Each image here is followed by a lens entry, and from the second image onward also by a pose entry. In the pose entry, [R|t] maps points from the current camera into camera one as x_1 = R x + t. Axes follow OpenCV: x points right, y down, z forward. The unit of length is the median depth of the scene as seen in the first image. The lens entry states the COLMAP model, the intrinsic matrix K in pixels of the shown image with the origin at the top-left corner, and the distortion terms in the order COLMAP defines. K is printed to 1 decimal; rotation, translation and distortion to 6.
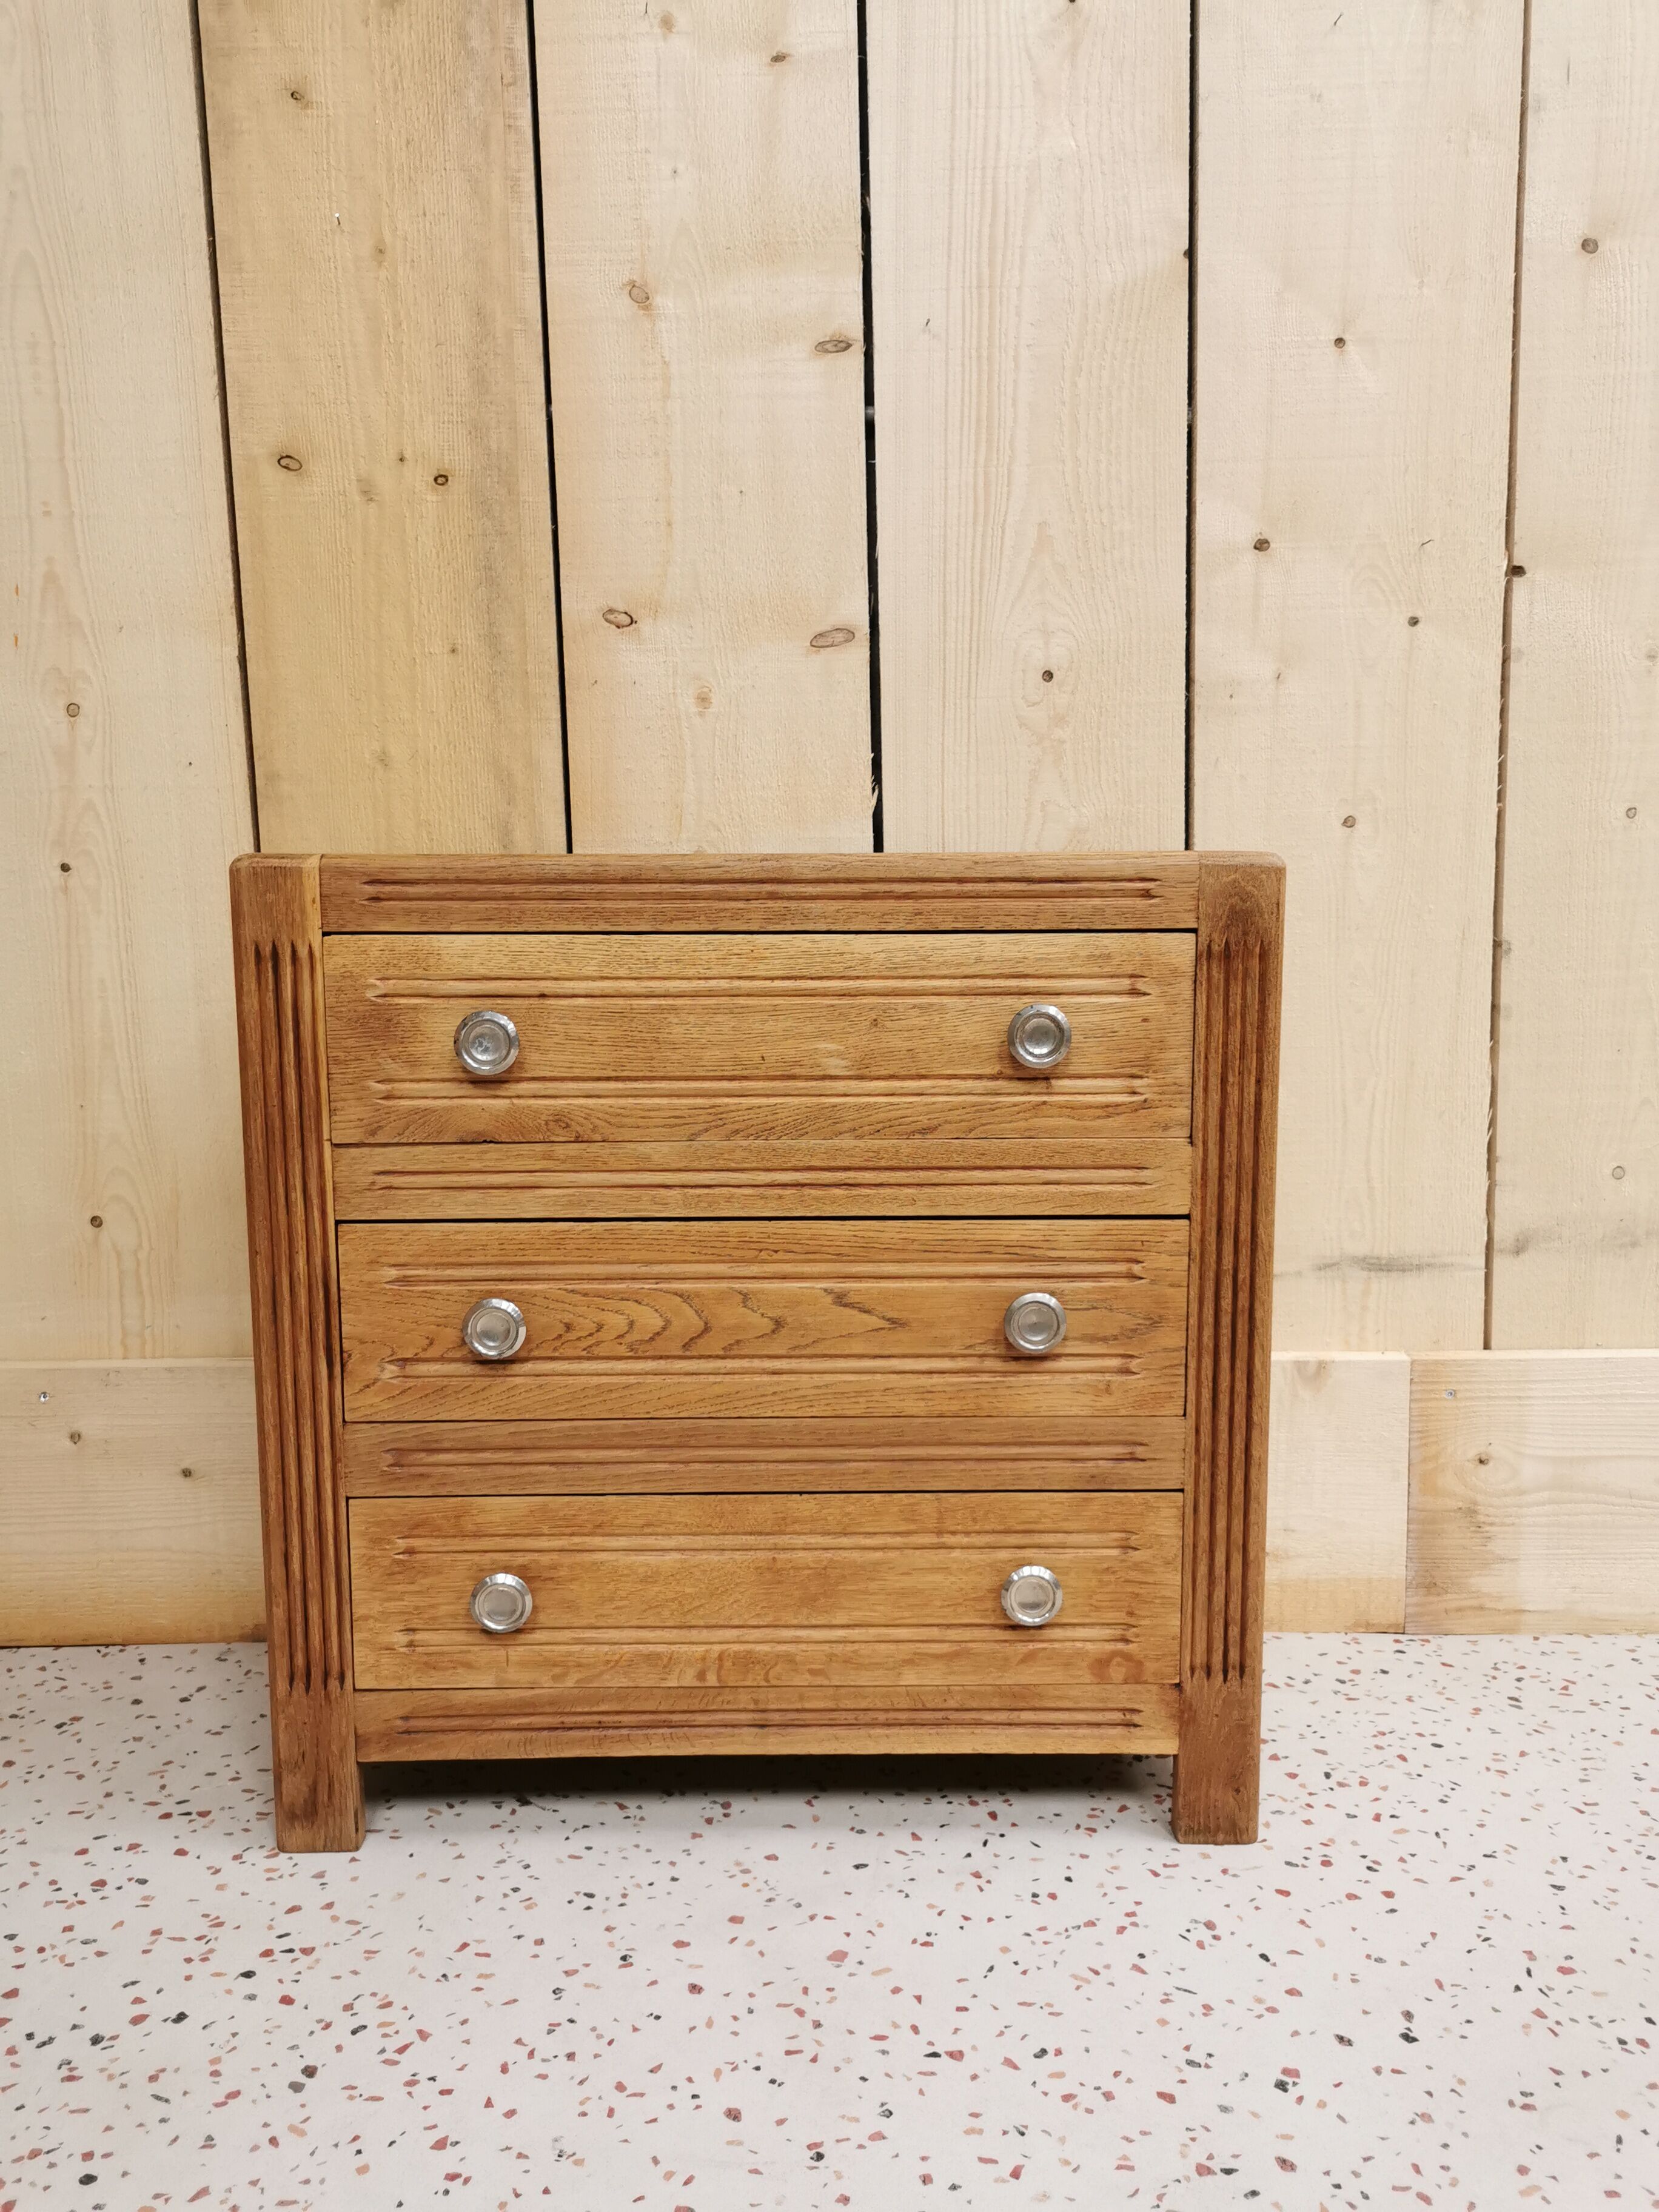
lens RADIAL K [[1703.5, 0, 829.1], [0, 1703.5, 1125.6], [0, 0, 1]] dist [0.041462, -0.004440]
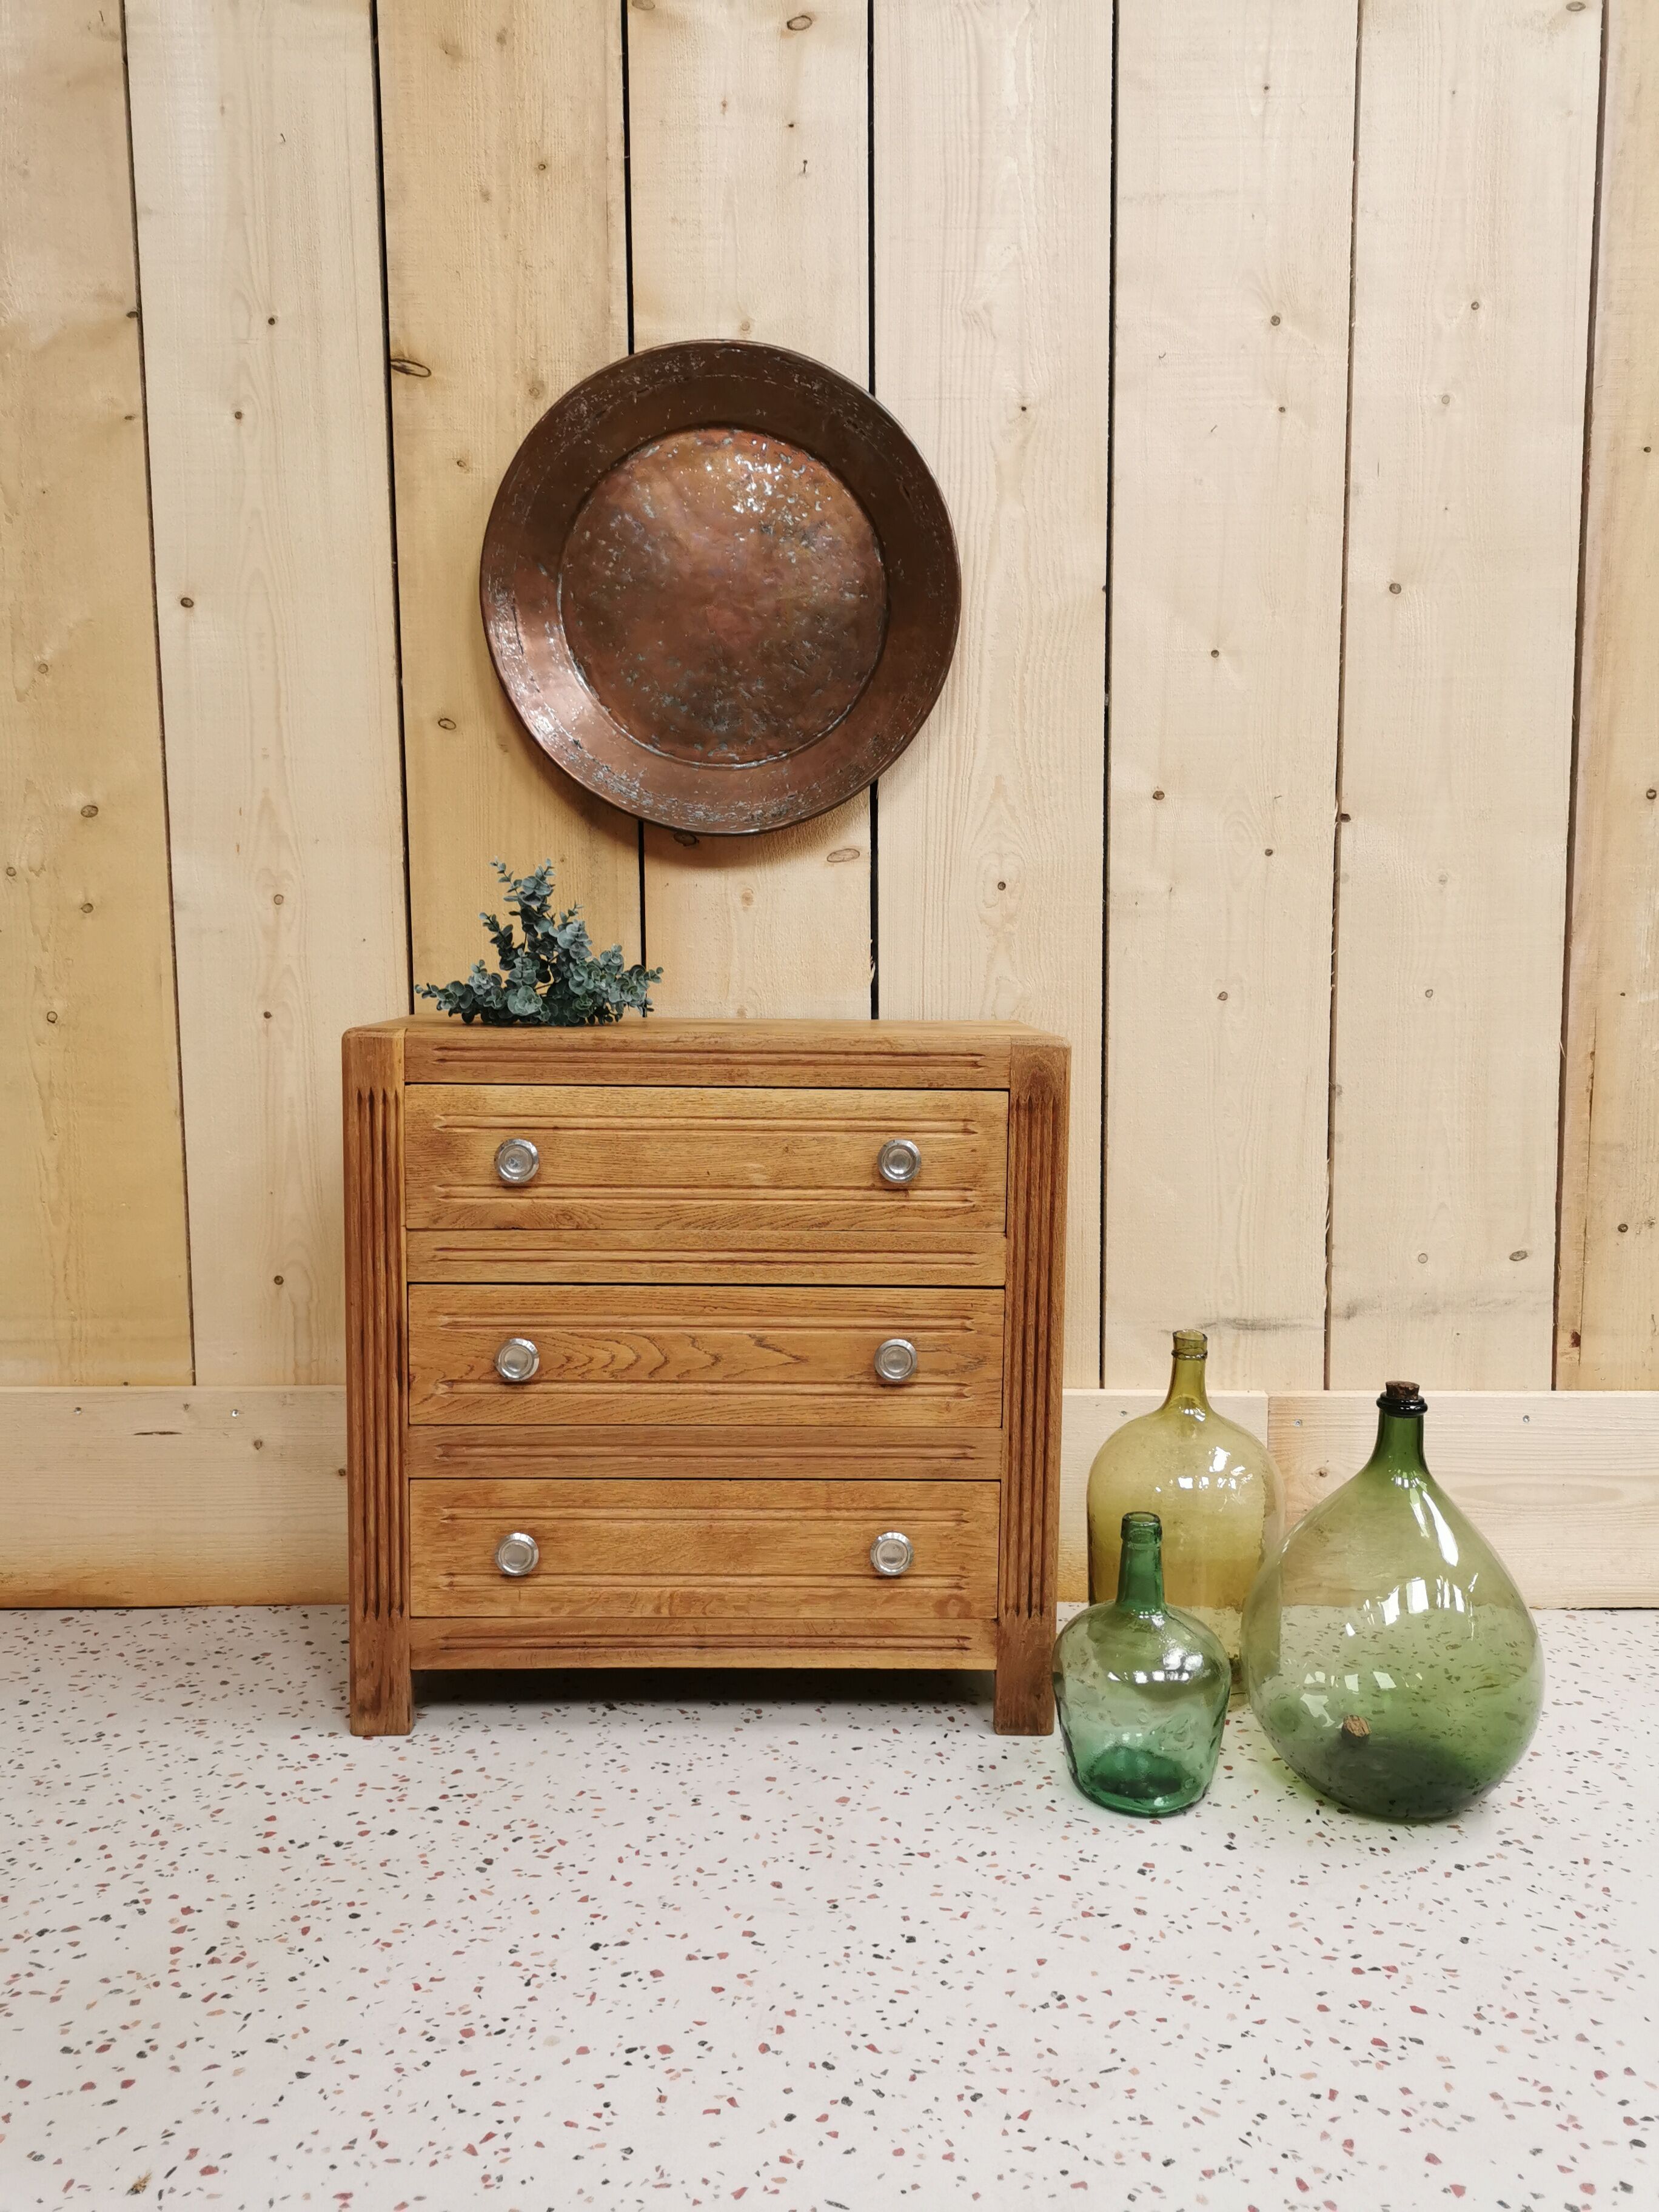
lens RADIAL K [[1731.2, 0, 834.7], [0, 1731.2, 1101.1], [0, 0, 1]] dist [0.025862, -0.019888]
pose [[0.999719, 0.015523, 0.017904, 0.039457], [-0.014872, 0.999243, -0.035947, -0.047893], [-0.018449, 0.035671, 0.999193, -0.451300]]
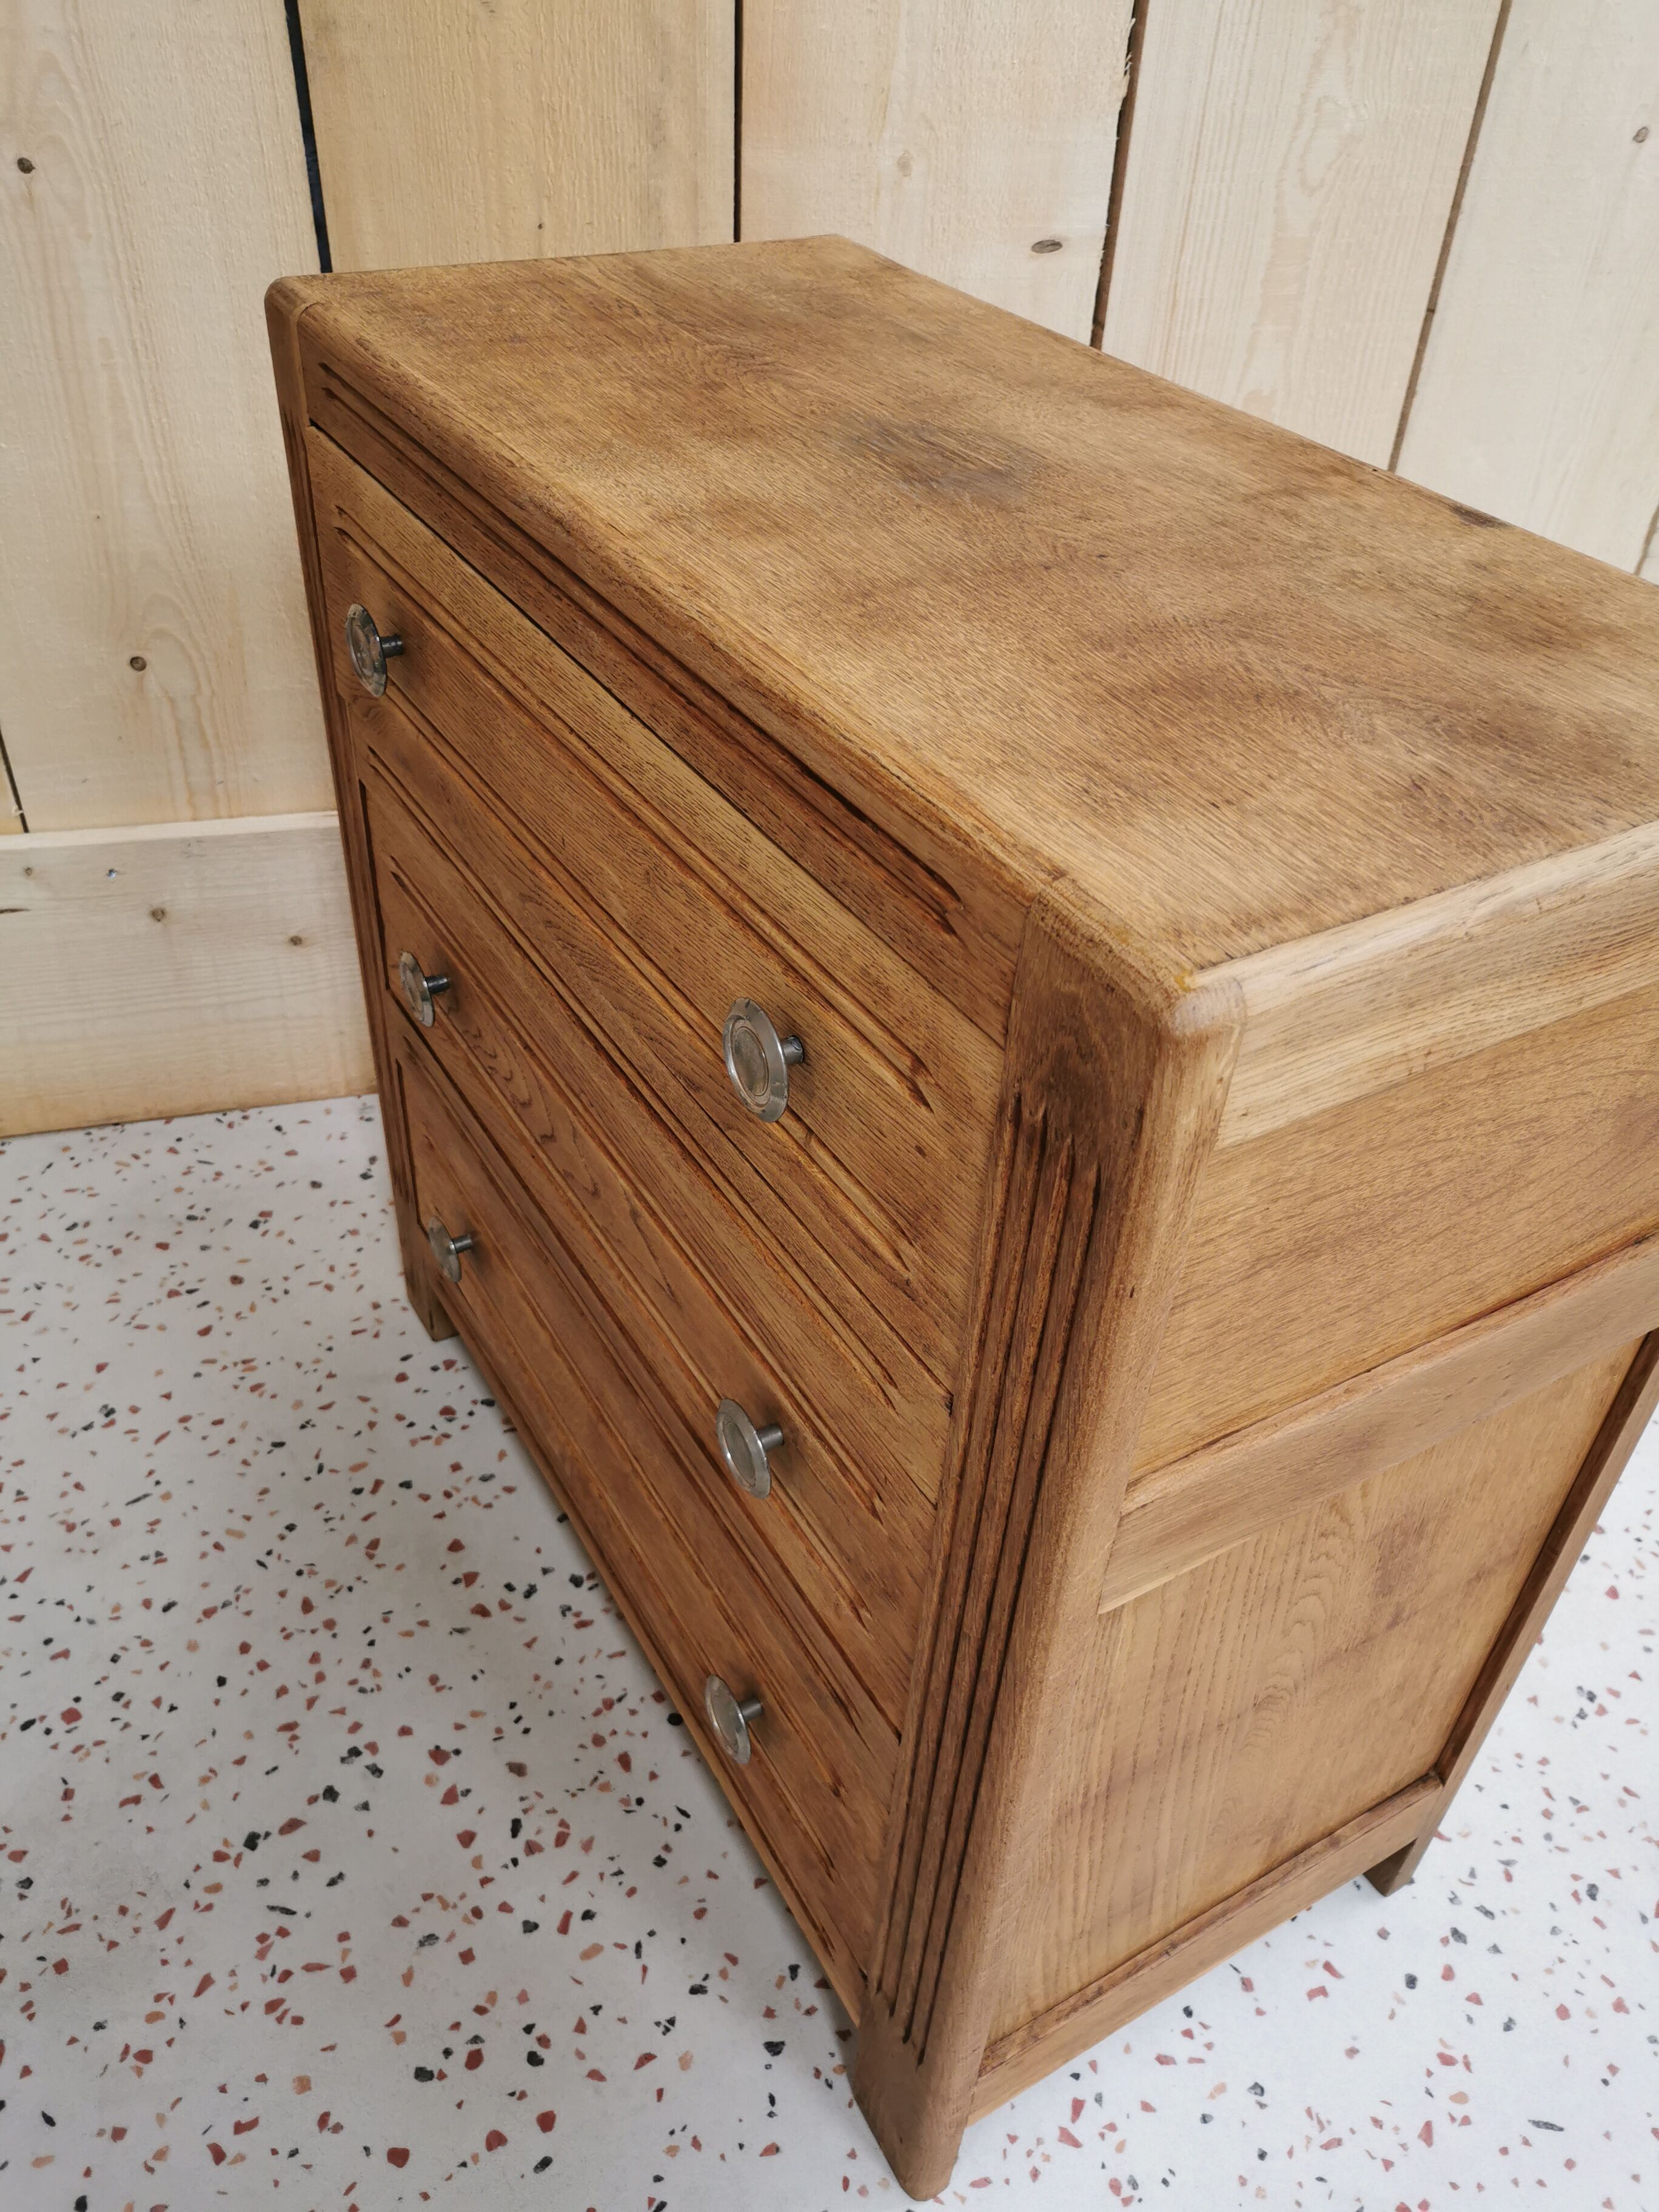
lens RADIAL K [[1708.0, 0, 829.5], [0, 1708.0, 1106.0], [0, 0, 1]] dist [0.024310, 0.000487]
pose [[0.964155, -0.109959, 0.241481, -0.429440], [-0.027584, 0.863620, 0.503388, -0.228061], [-0.263900, -0.492005, 0.829631, 0.198256]]
